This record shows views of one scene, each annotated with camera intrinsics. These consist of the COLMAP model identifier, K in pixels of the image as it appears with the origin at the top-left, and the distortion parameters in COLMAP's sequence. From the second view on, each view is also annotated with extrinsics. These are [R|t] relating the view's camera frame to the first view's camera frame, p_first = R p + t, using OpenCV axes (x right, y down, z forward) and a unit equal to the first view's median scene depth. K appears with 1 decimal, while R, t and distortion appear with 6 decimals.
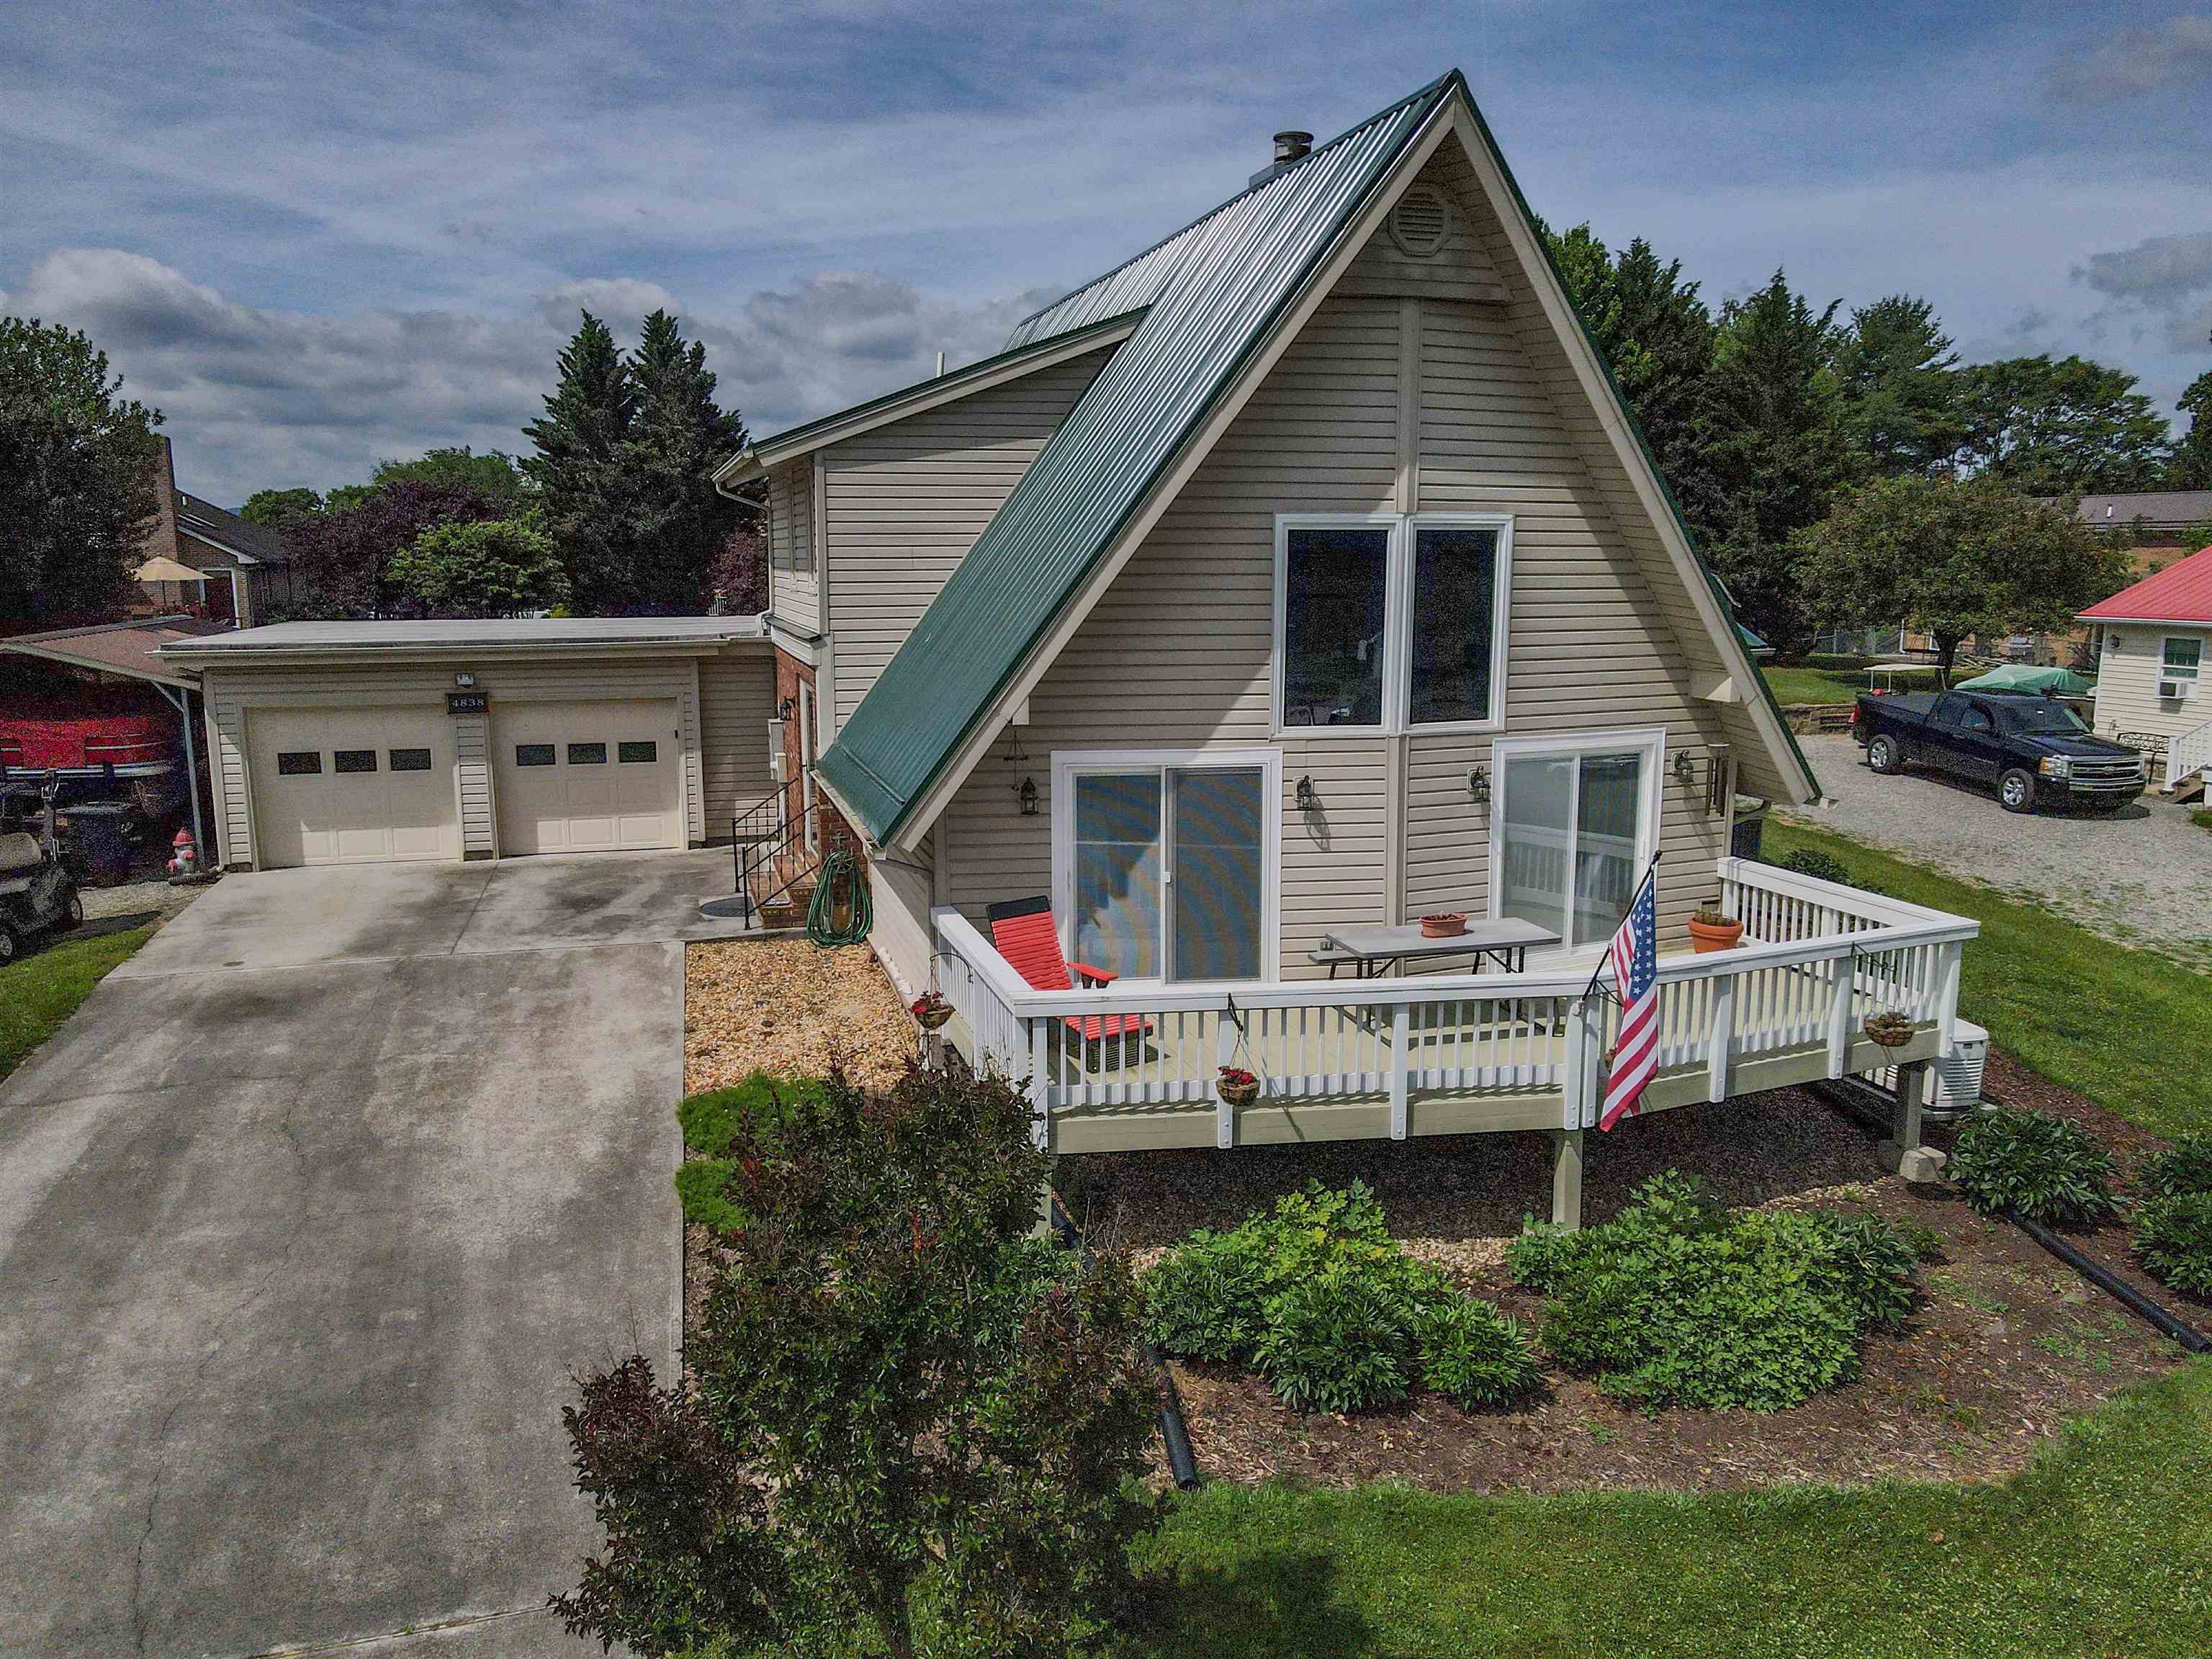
lens RADIAL K [[1614.5, 0, 1106.0], [0, 1614.5, 829.5], [0, 0, 1]] dist [0.014620, 0.005976]
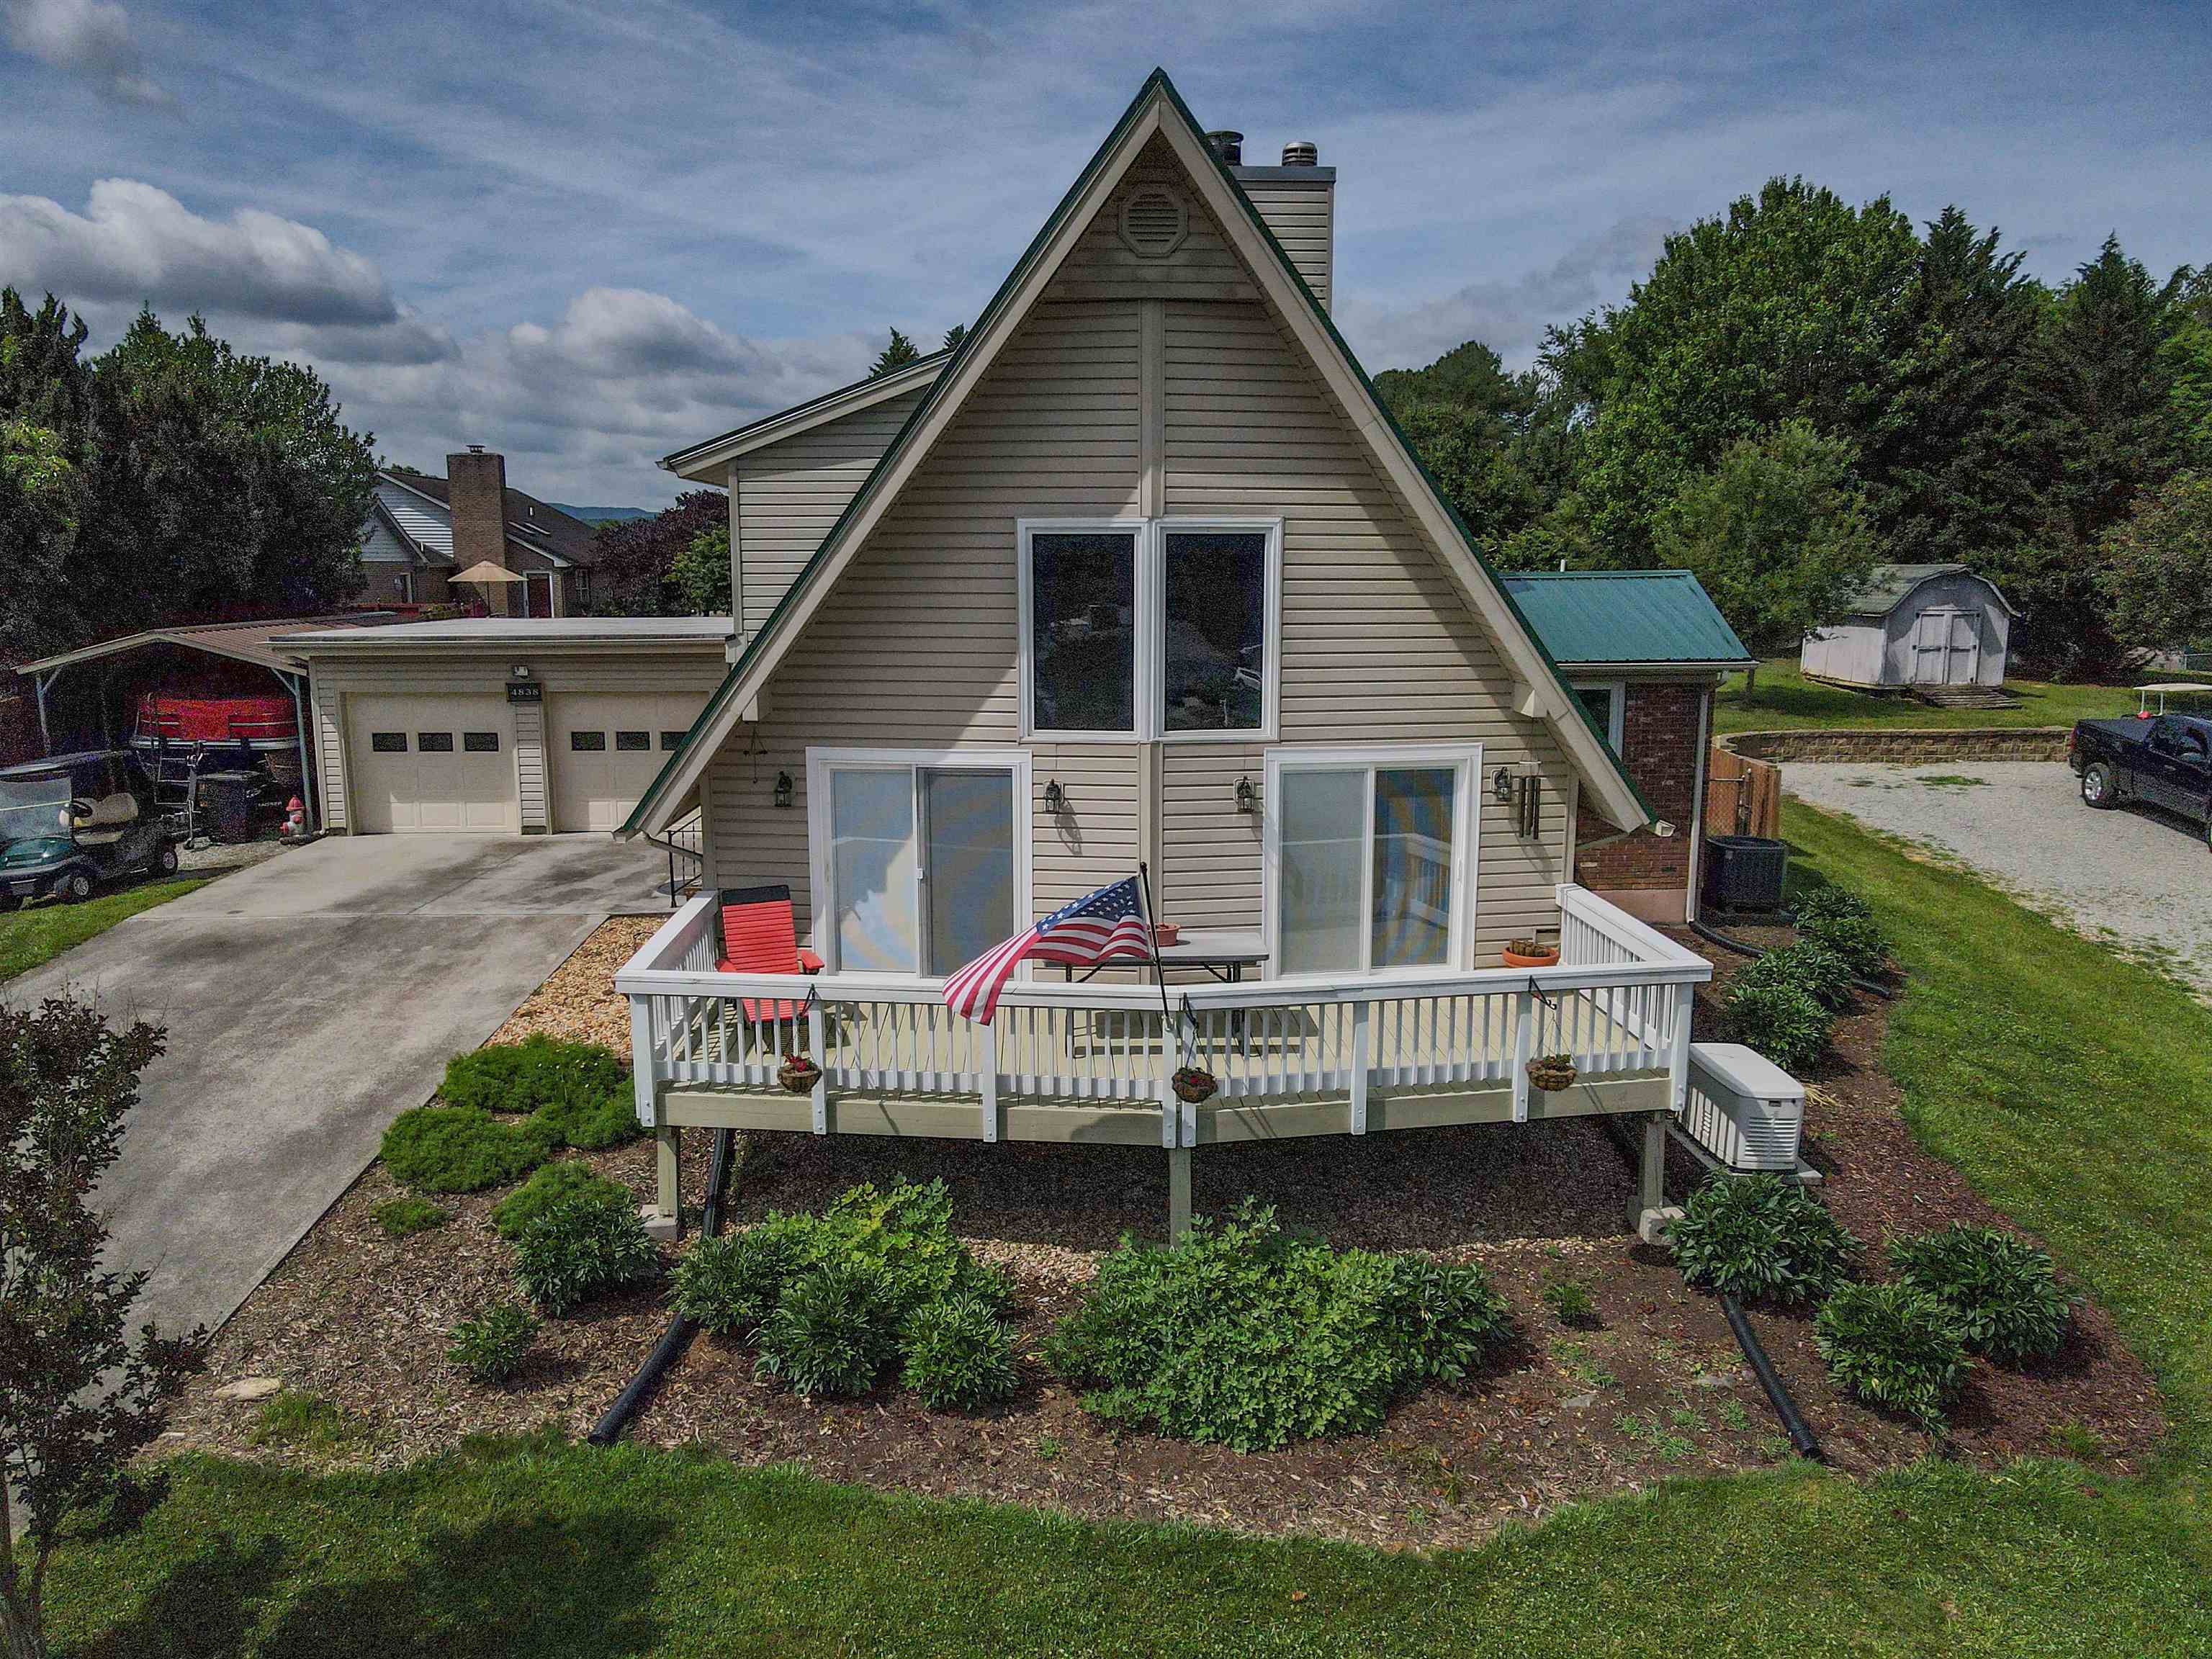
lens RADIAL K [[1616.6, 0, 1104.6], [0, 1616.6, 835.5], [0, 0, 1]] dist [-0.000368, 0.033052]
pose [[0.968571, 0.042414, -0.245096, 0.395069], [-0.042035, 0.999093, 0.006783, -0.006492], [0.245161, 0.003733, 0.969475, 0.034208]]
